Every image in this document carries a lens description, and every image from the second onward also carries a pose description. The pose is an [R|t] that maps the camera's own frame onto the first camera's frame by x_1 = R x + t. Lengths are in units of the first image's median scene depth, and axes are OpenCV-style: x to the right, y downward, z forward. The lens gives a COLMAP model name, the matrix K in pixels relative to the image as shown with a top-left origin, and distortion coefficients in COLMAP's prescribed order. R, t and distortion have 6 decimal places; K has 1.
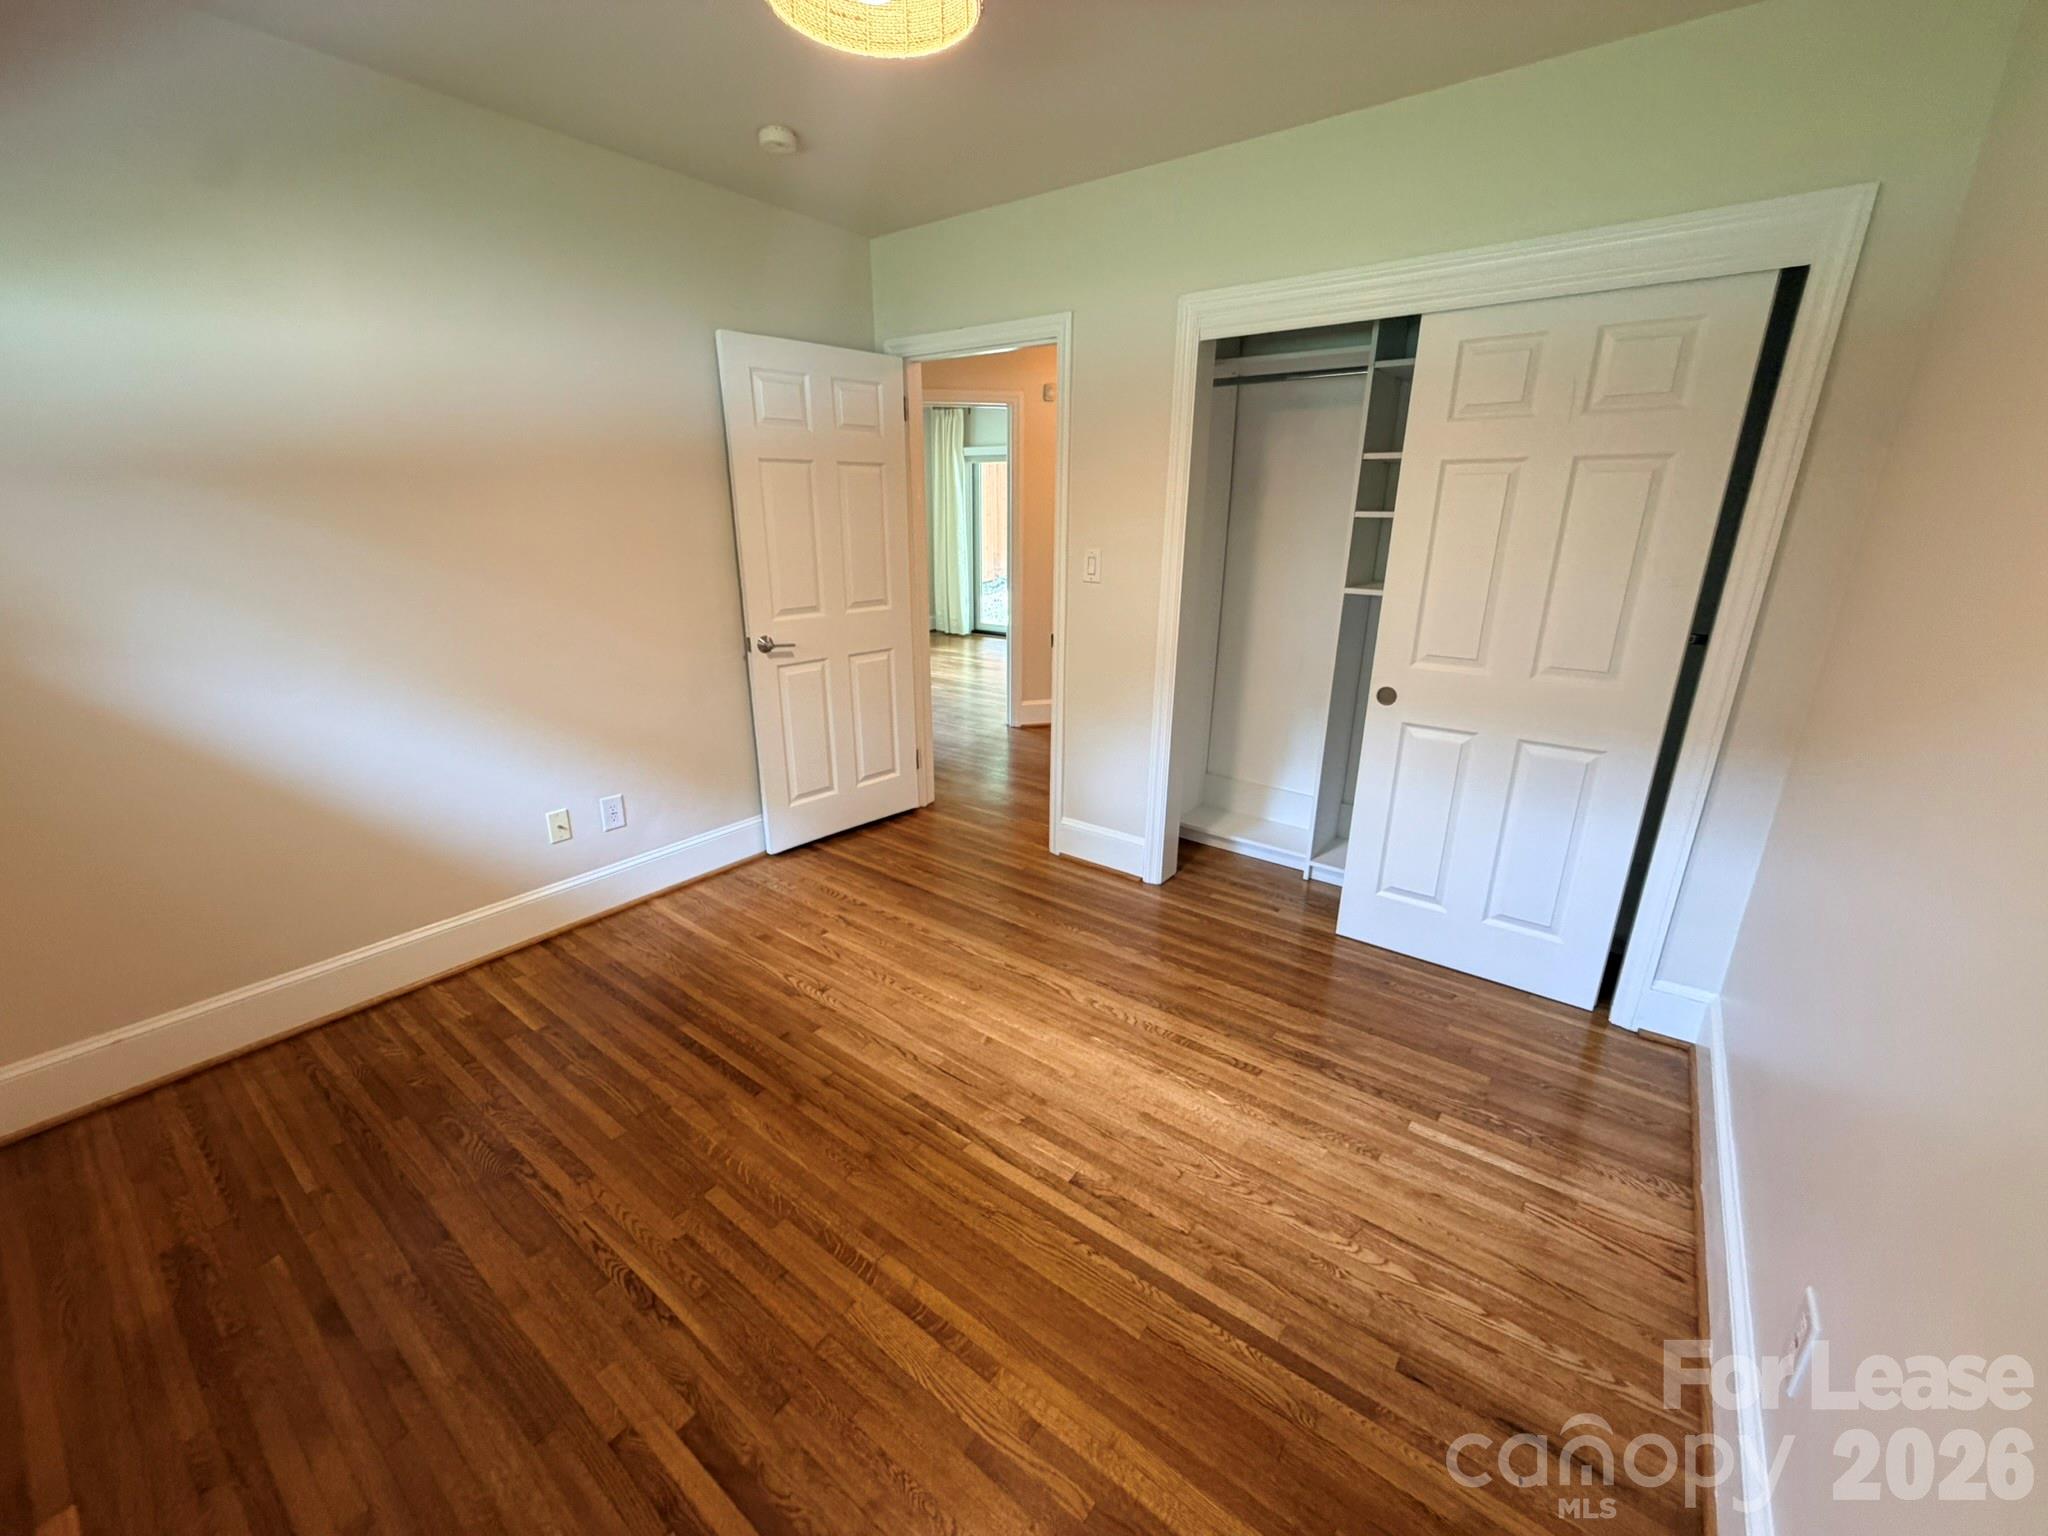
lens RADIAL K [[818.2, 0, 1014.4], [0, 818.2, 776.2], [0, 0, 1]] dist [-0.002682, -0.000004]
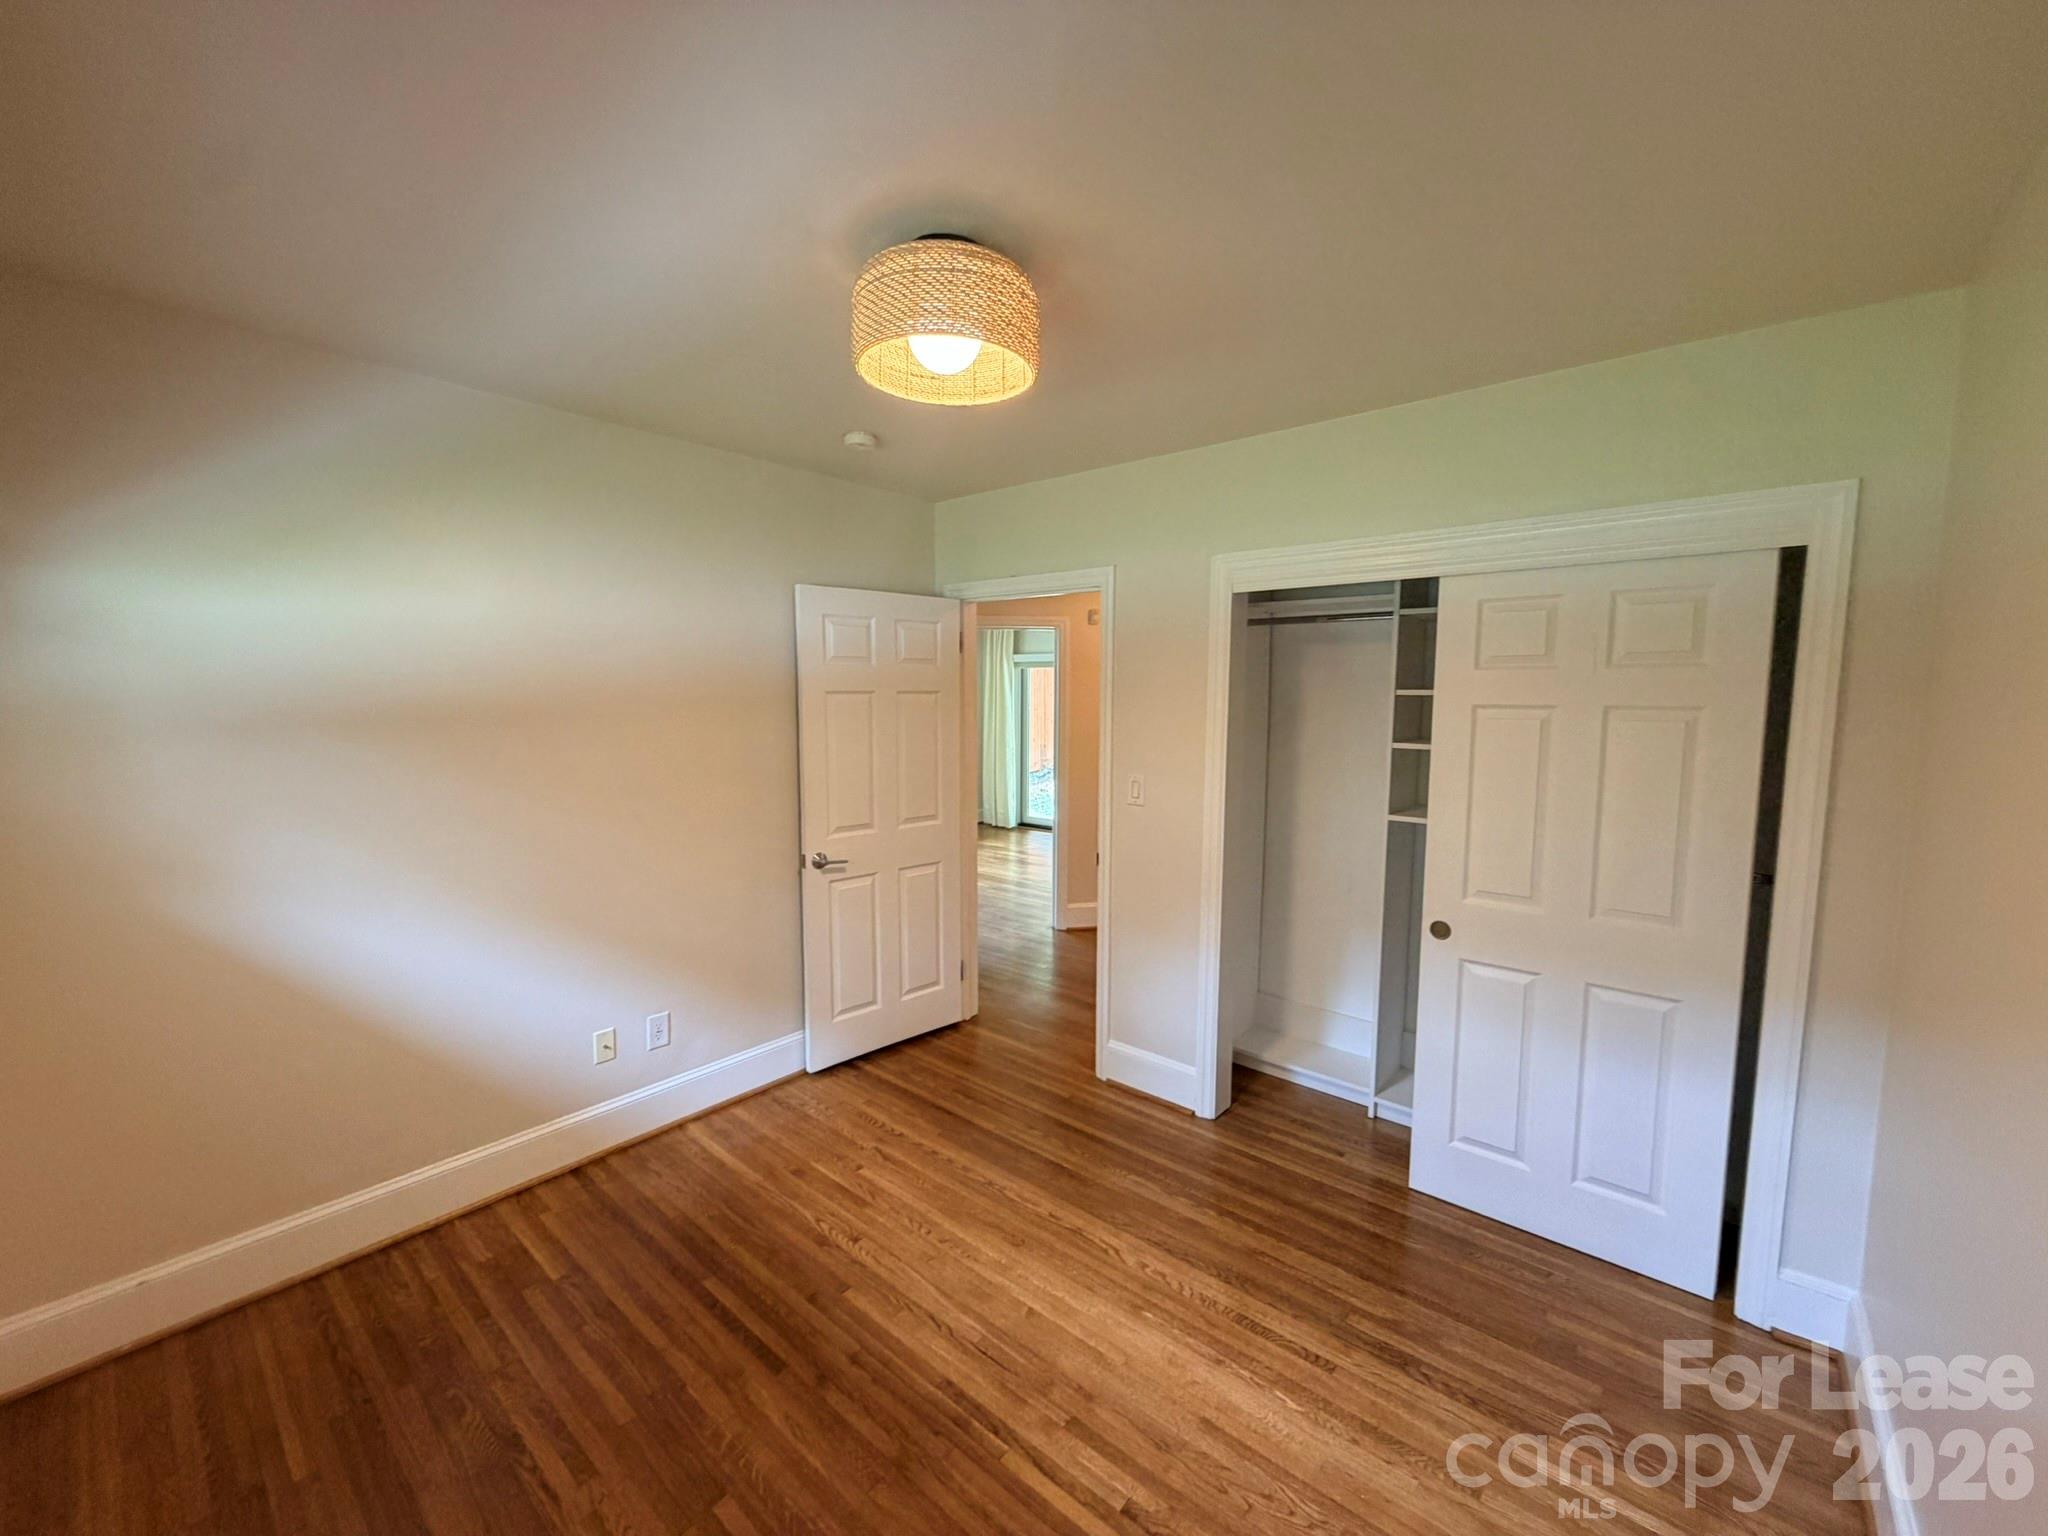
lens RADIAL K [[818.2, 0, 1013.7], [0, 818.2, 774.6], [0, 0, 1]] dist [-0.002682, -0.000004]
pose [[0.998372, 0.005061, -0.056810, -0.001147], [-0.017367, 0.975732, -0.218279, -0.062448], [0.054326, 0.218910, 0.974231, -0.026060]]
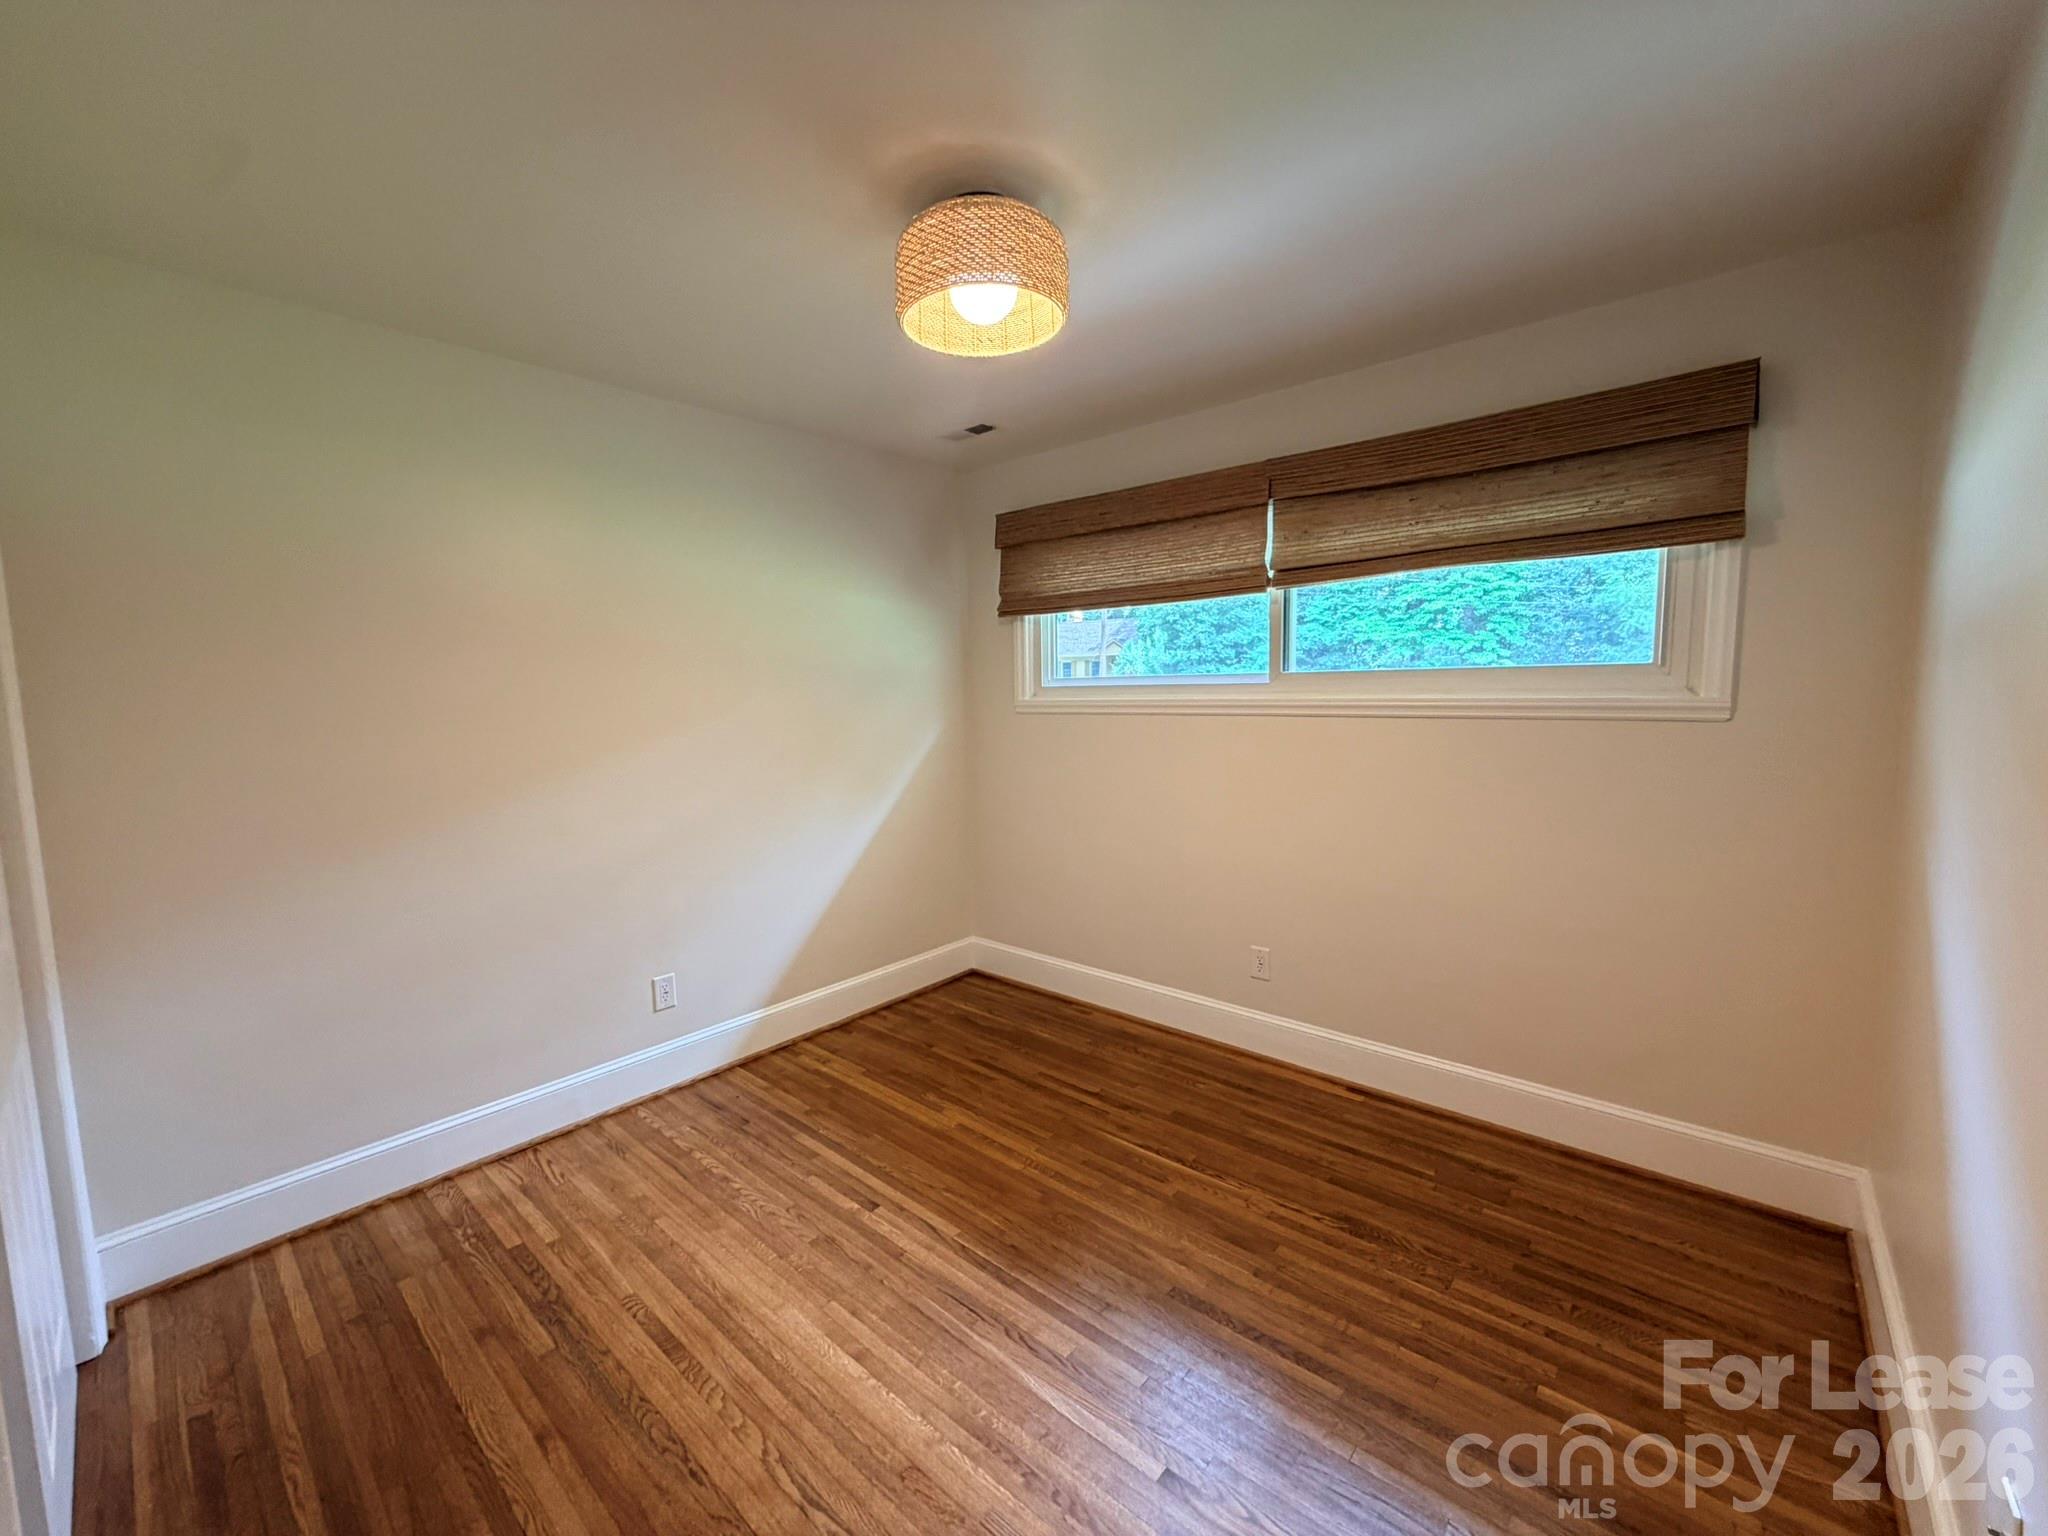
lens RADIAL K [[818.2, 0, 1029.7], [0, 818.2, 765.7], [0, 0, 1]] dist [-0.002682, -0.000004]
pose [[-0.998578, 0.010845, 0.052201, -0.178996], [0.031028, 0.914426, 0.403562, -0.474066], [-0.043357, 0.404607, -0.913462, 1.414046]]
